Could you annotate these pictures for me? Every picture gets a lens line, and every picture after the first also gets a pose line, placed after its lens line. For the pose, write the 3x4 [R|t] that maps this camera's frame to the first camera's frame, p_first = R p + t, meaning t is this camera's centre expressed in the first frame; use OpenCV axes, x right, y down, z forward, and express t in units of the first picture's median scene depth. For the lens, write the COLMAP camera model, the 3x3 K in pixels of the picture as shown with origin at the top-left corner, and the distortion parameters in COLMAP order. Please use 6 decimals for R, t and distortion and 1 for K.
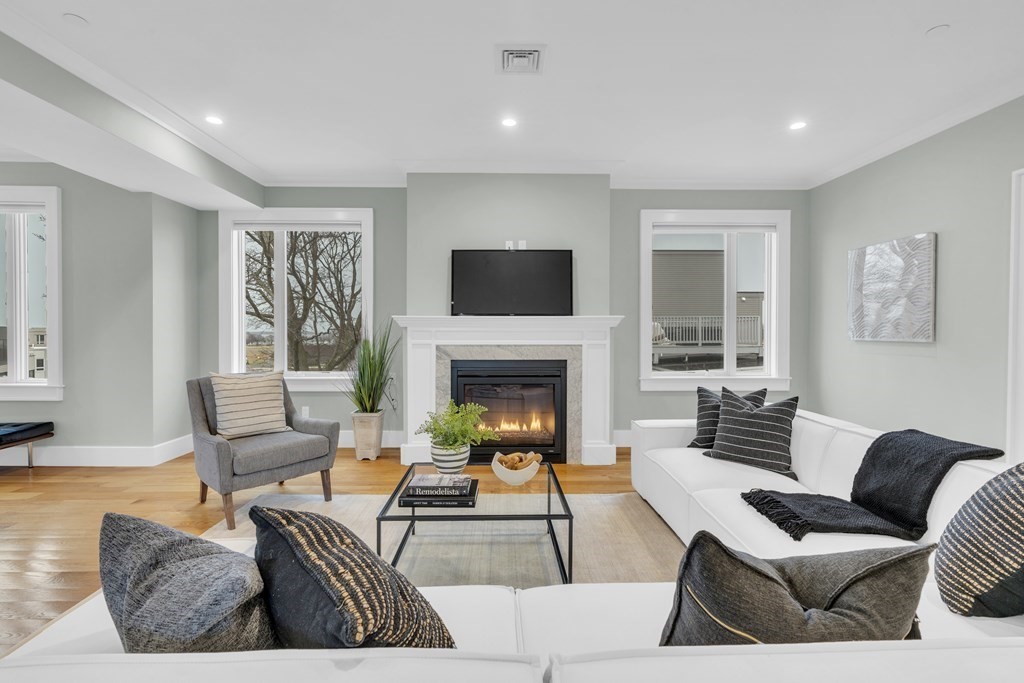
lens RADIAL K [[462.0, 0, 510.3], [0, 462.0, 338.9], [0, 0, 1]] dist [-0.003876, -0.000210]
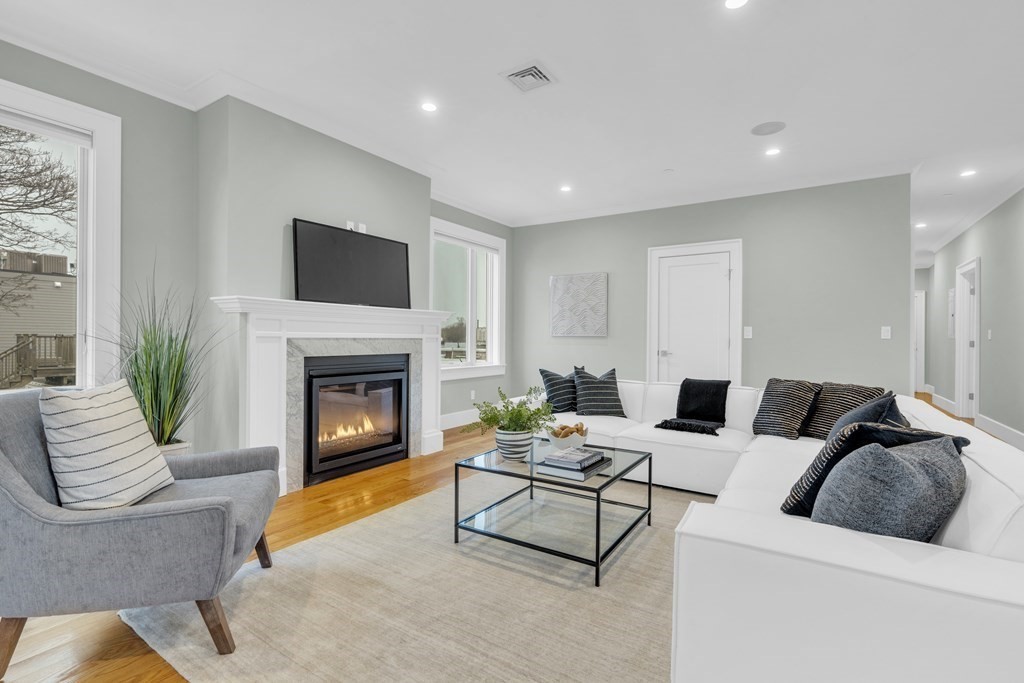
lens RADIAL K [[467.0, 0, 514.9], [0, 467.0, 339.0], [0, 0, 1]] dist [-0.005231, 0.000404]
pose [[0.557735, 0.001854, 0.830017, -0.578031], [0.002617, 0.999989, -0.003992, 0.018458], [-0.830015, 0.004398, 0.557723, 0.246832]]
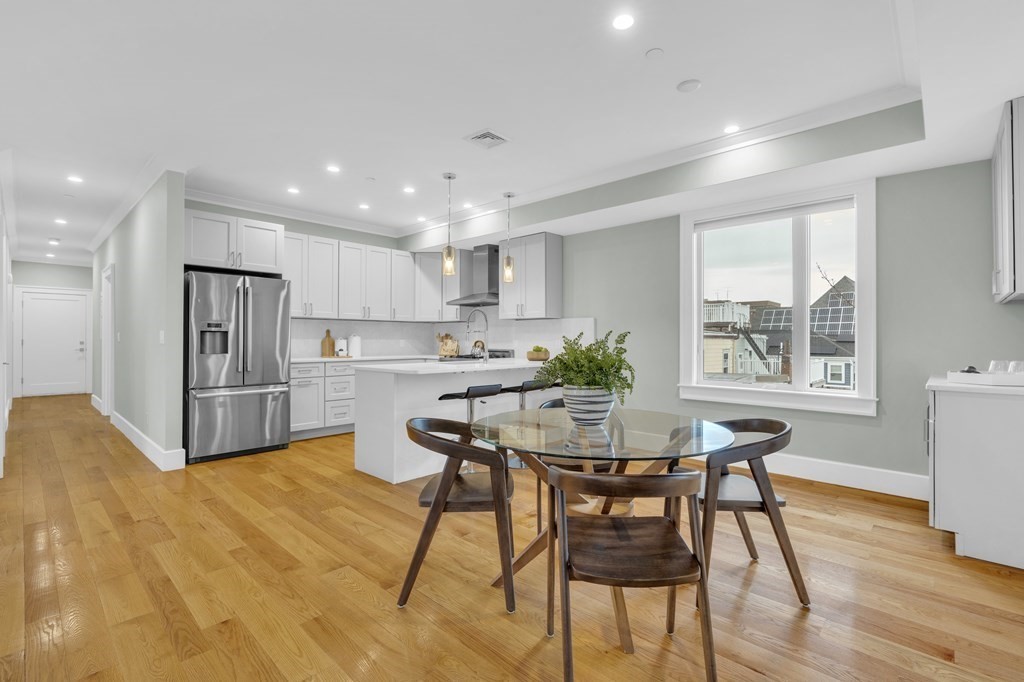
lens RADIAL K [[467.7, 0, 511.7], [0, 467.7, 338.5], [0, 0, 1]] dist [-0.012352, 0.005277]
pose [[-0.714949, -0.002465, 0.699172, -0.595798], [0.002804, 0.999976, 0.006392, 0.003586], [-0.699171, 0.006531, -0.714925, 0.043107]]
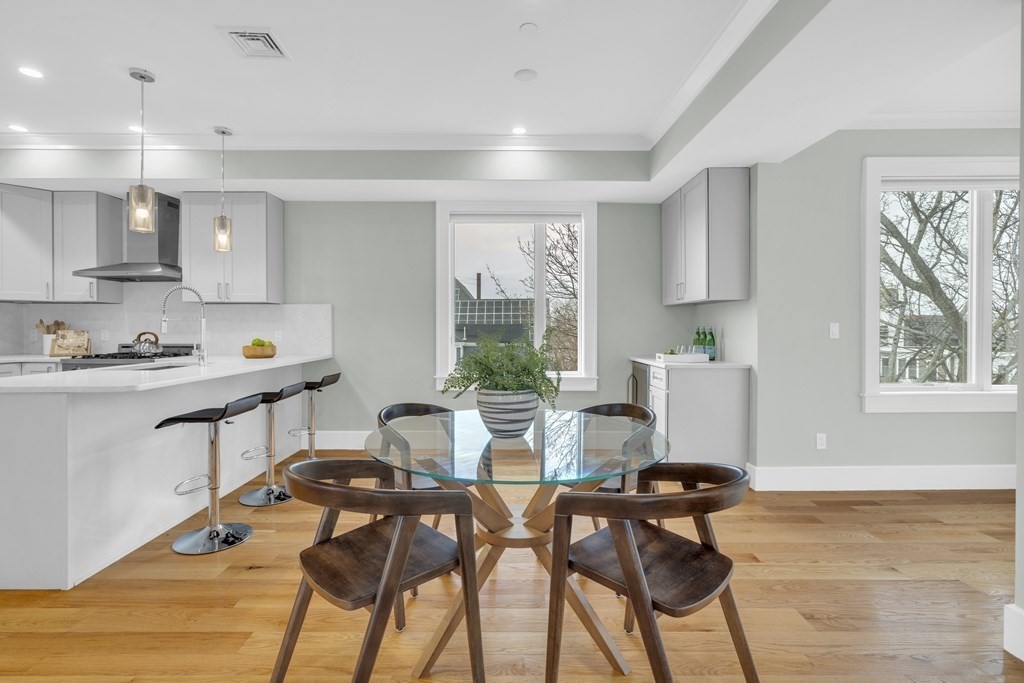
lens RADIAL K [[469.7, 0, 508.7], [0, 469.7, 333.2], [0, 0, 1]] dist [-0.001770, 0.000481]
pose [[-0.999930, -0.004955, 0.010782, -0.295481], [-0.004729, 0.999771, 0.020876, -0.002621], [-0.010883, 0.020823, -0.999724, 0.059301]]
